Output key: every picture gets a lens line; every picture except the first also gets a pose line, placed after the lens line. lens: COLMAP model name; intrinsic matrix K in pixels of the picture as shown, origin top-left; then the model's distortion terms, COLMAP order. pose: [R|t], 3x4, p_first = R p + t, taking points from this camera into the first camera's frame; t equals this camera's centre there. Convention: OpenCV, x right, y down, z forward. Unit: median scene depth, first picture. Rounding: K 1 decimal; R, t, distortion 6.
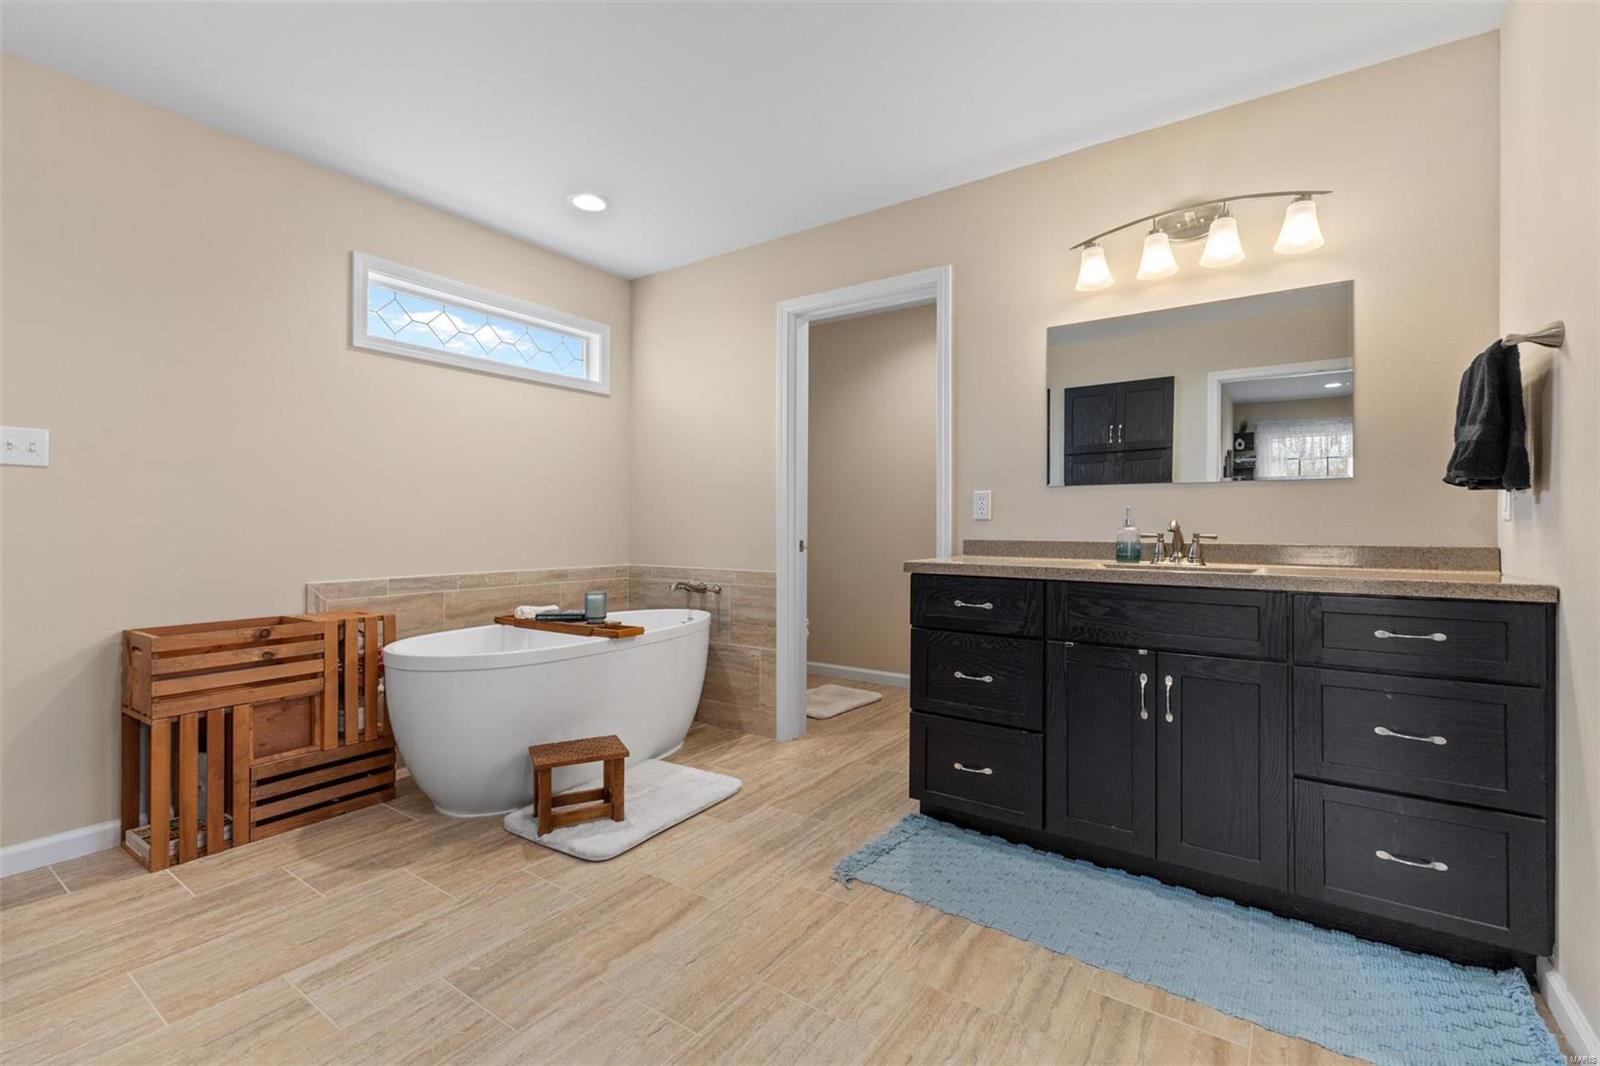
lens RADIAL K [[695.1, 0, 800.6], [0, 695.1, 516.0], [0, 0, 1]] dist [0.004319, -0.000617]
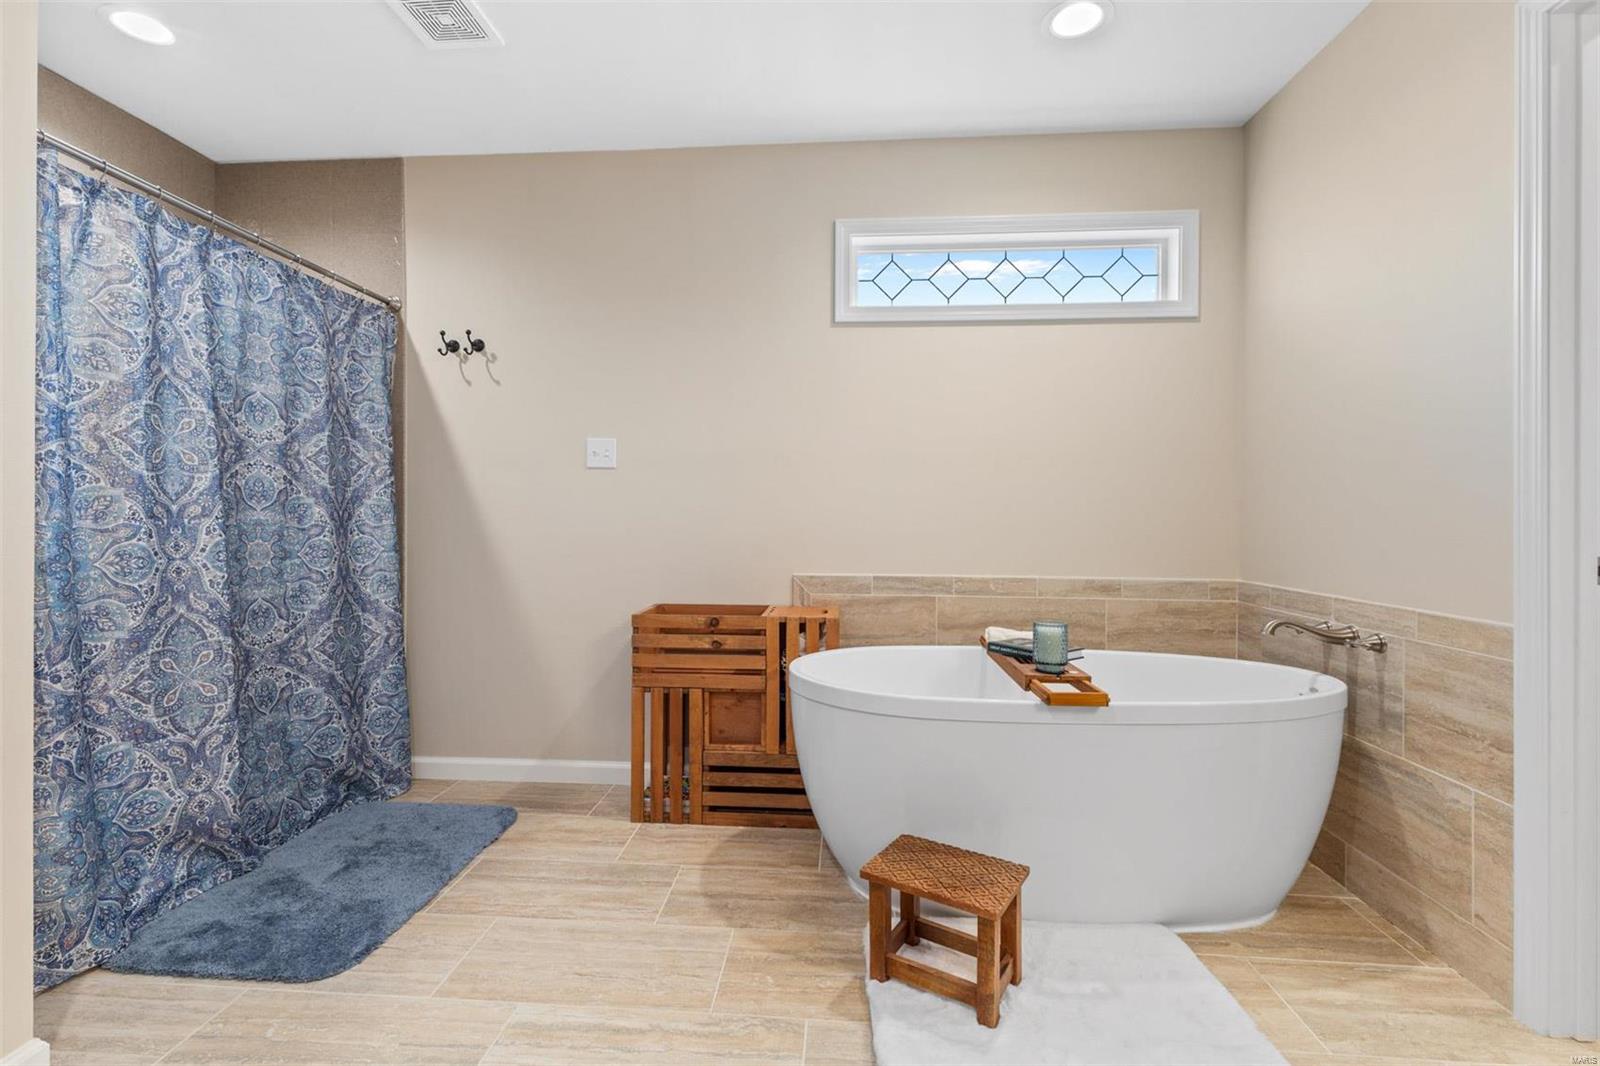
lens RADIAL K [[711.5, 0, 796.6], [0, 711.5, 509.8], [0, 0, 1]] dist [0.008861, -0.000987]
pose [[0.512753, -0.003721, -0.858528, 0.141553], [0.006250, 0.999980, -0.000601, 0.005750], [0.858514, -0.005057, 0.512766, 0.456239]]
